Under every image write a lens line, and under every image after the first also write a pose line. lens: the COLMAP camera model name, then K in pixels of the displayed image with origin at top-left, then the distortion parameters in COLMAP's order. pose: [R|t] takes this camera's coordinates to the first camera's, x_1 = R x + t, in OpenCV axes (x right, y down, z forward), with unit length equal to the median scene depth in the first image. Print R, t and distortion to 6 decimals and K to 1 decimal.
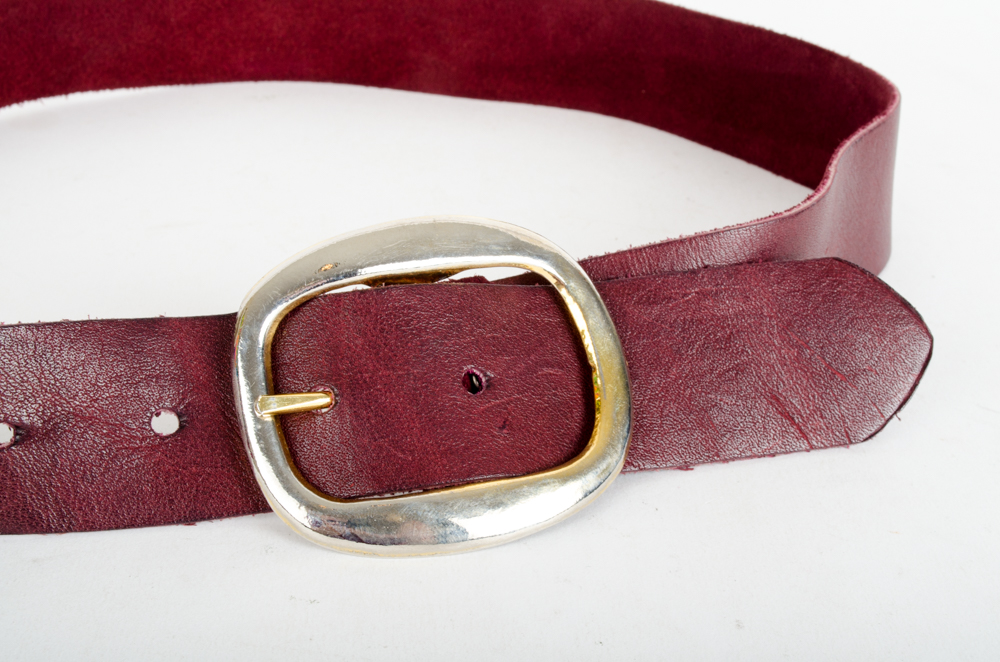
lens RADIAL K [[1572.3, 0, 535.8], [0, 1572.3, 337.1], [0, 0, 1]] dist [-0.005225, 0.000000]
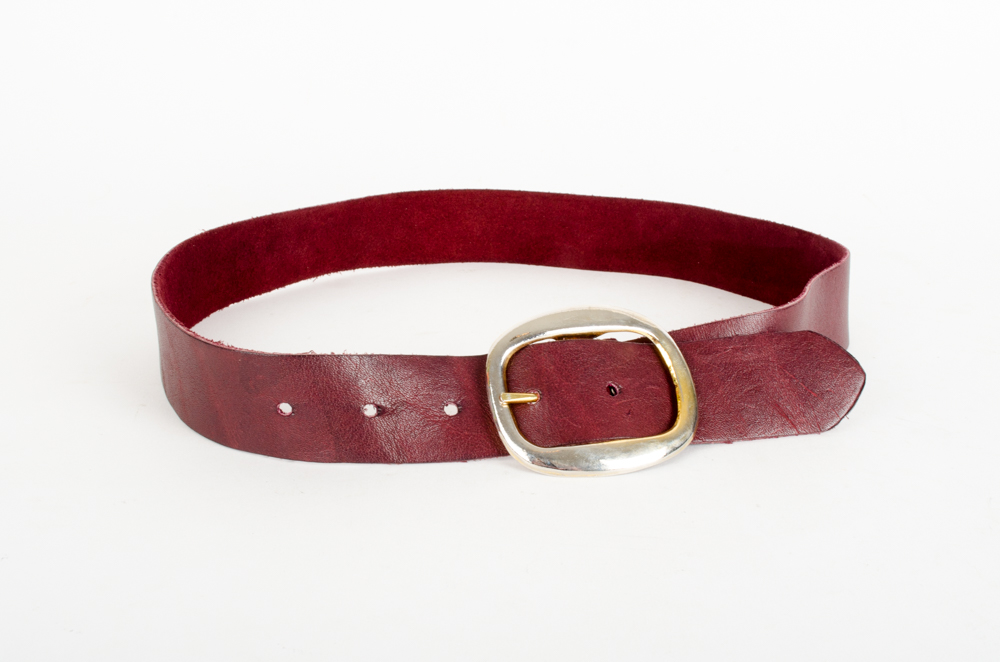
lens RADIAL K [[1387.7, 0, 480.1], [0, 1387.7, 347.6], [0, 0, 1]] dist [-0.036002, 0.000000]
pose [[0.996385, -0.011024, -0.084231, -0.053151], [-0.002454, 0.987394, -0.158263, 0.225220], [0.084914, 0.157897, 0.983798, -0.605247]]
